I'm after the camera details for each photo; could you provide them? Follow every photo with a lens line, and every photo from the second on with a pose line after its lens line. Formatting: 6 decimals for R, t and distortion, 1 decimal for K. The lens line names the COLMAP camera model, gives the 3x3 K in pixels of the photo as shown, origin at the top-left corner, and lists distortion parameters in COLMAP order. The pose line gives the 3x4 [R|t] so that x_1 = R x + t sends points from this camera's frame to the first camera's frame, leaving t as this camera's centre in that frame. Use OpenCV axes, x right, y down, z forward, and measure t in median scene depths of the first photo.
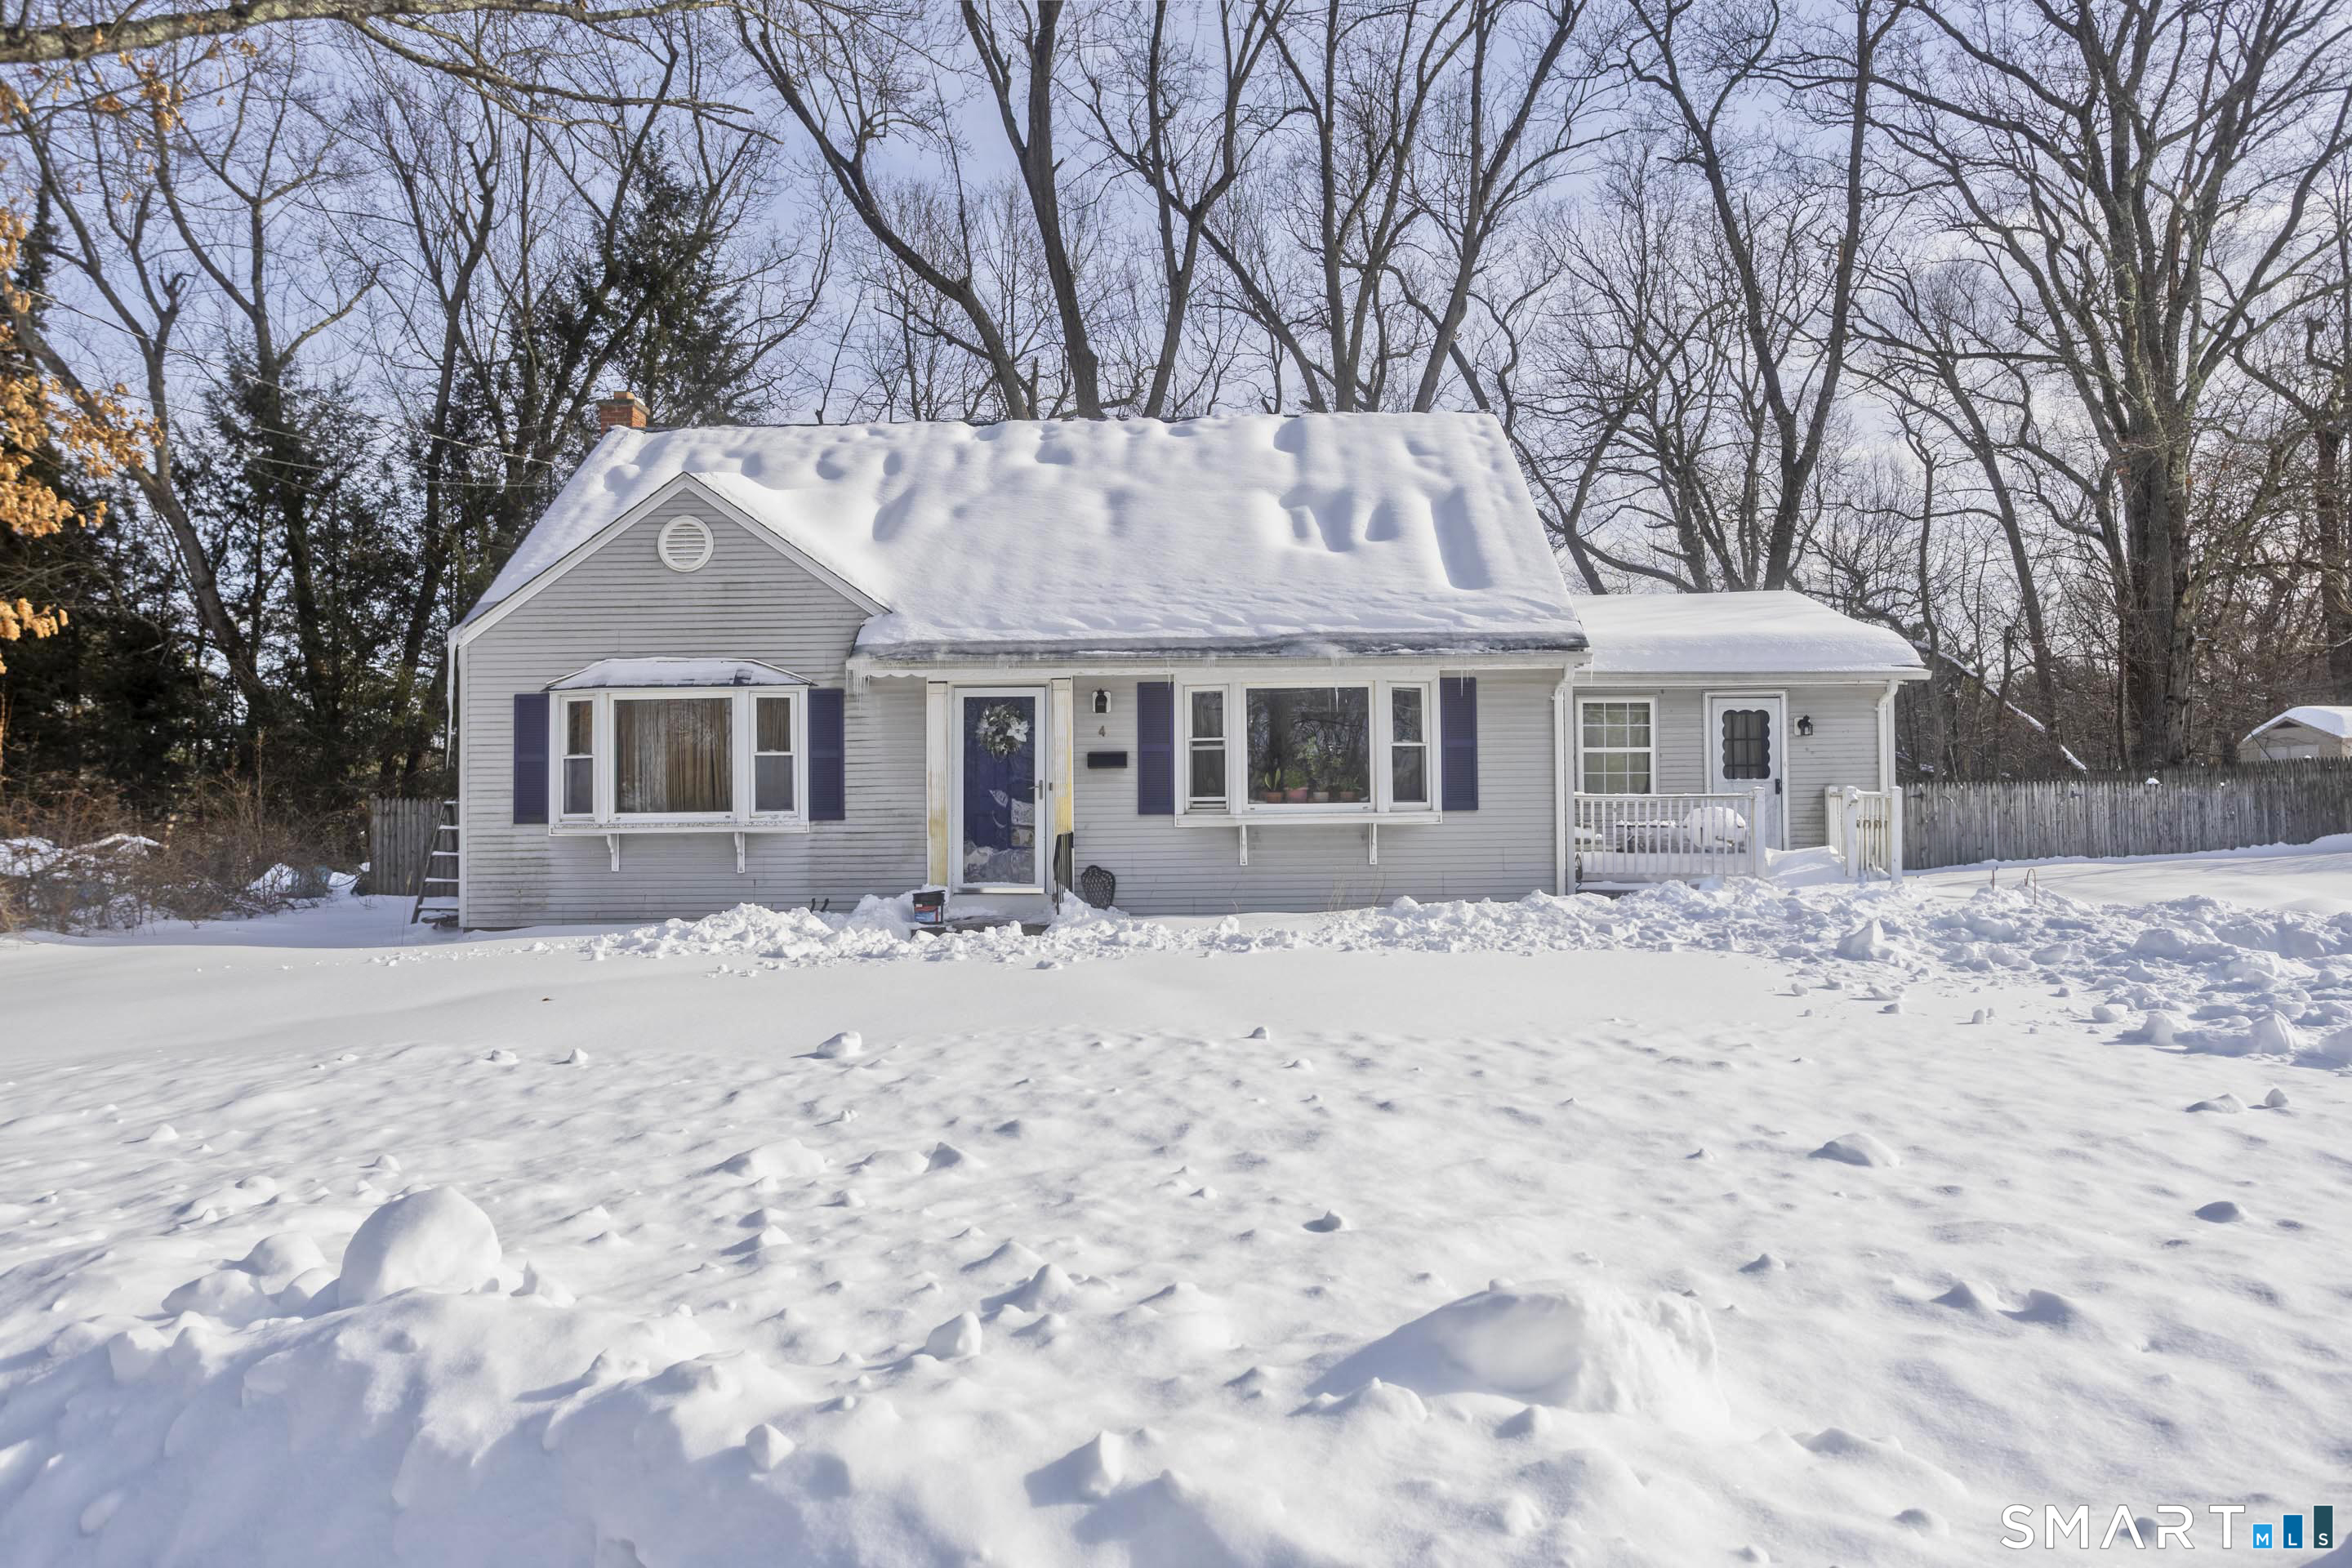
lens RADIAL K [[1476.2, 0, 1176.0], [0, 1476.2, 784.0], [0, 0, 1]] dist [-0.000800, -0.000848]
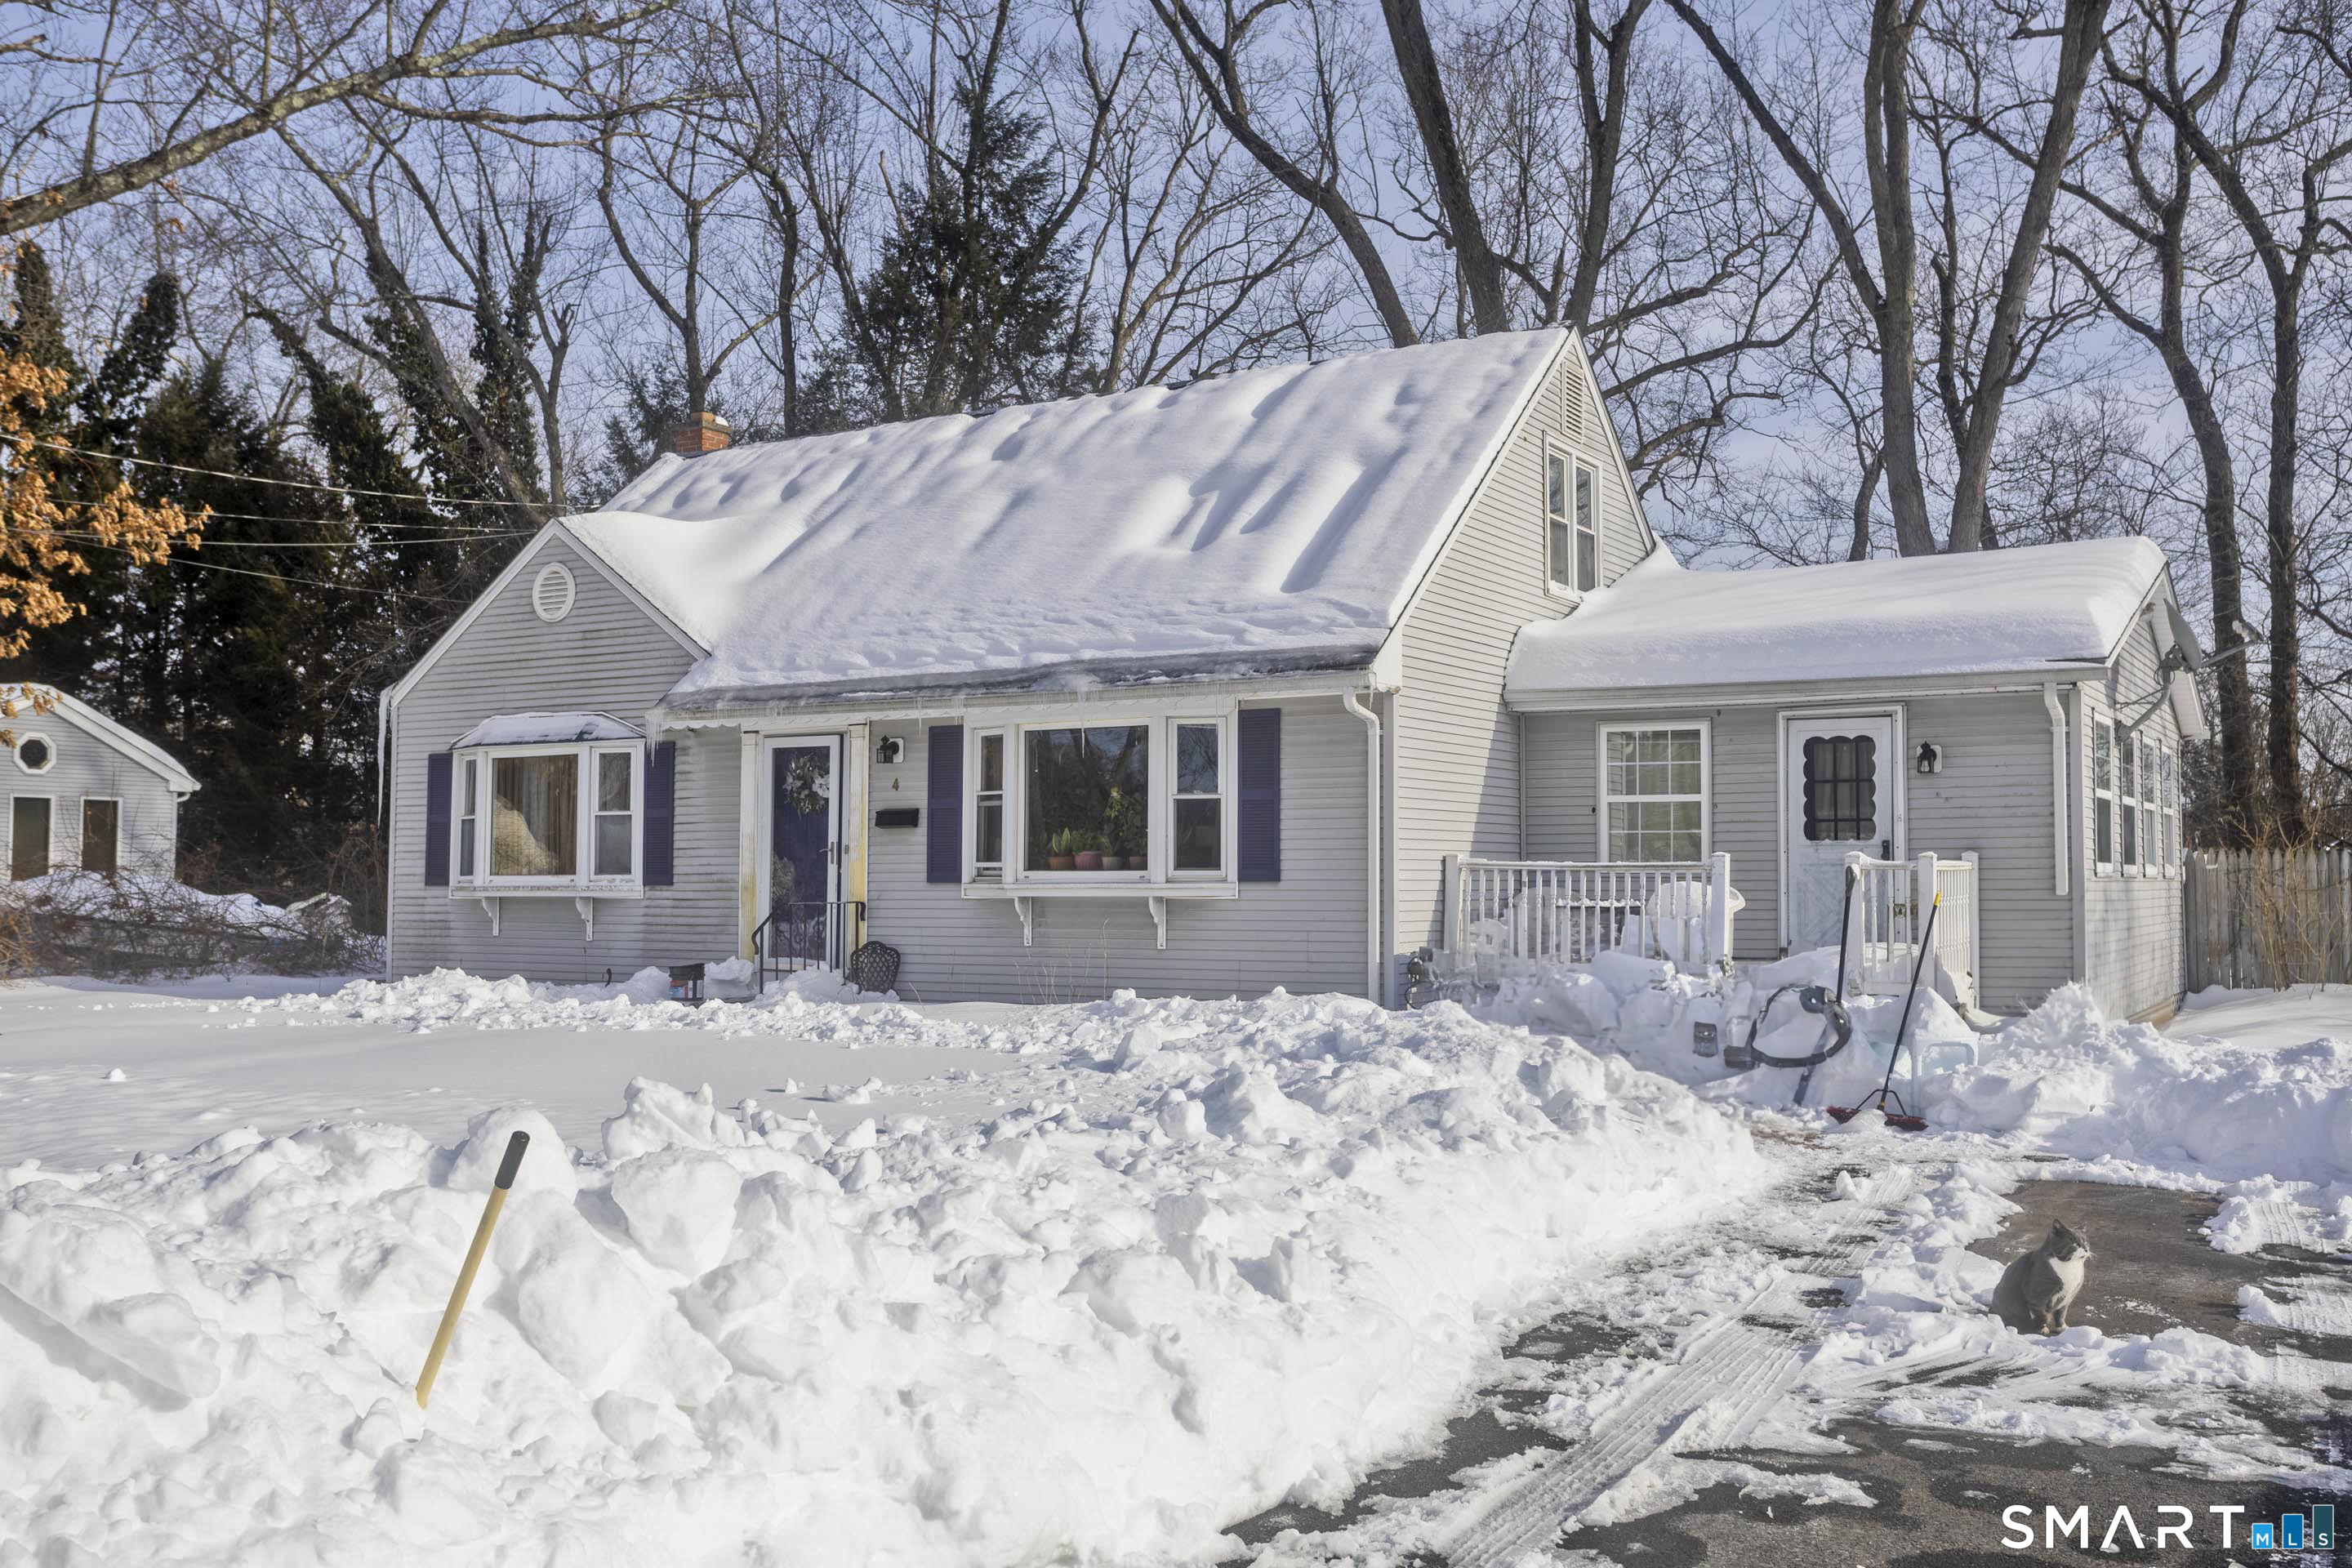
lens RADIAL K [[2156.7, 0, 1176.0], [0, 2156.7, 784.0], [0, 0, 1]] dist [0.014724, 0.001660]
pose [[0.860029, -0.012422, -0.510093, 0.727717], [0.000929, 0.999740, -0.022781, -0.007489], [0.510244, 0.019119, 0.859817, 0.009102]]
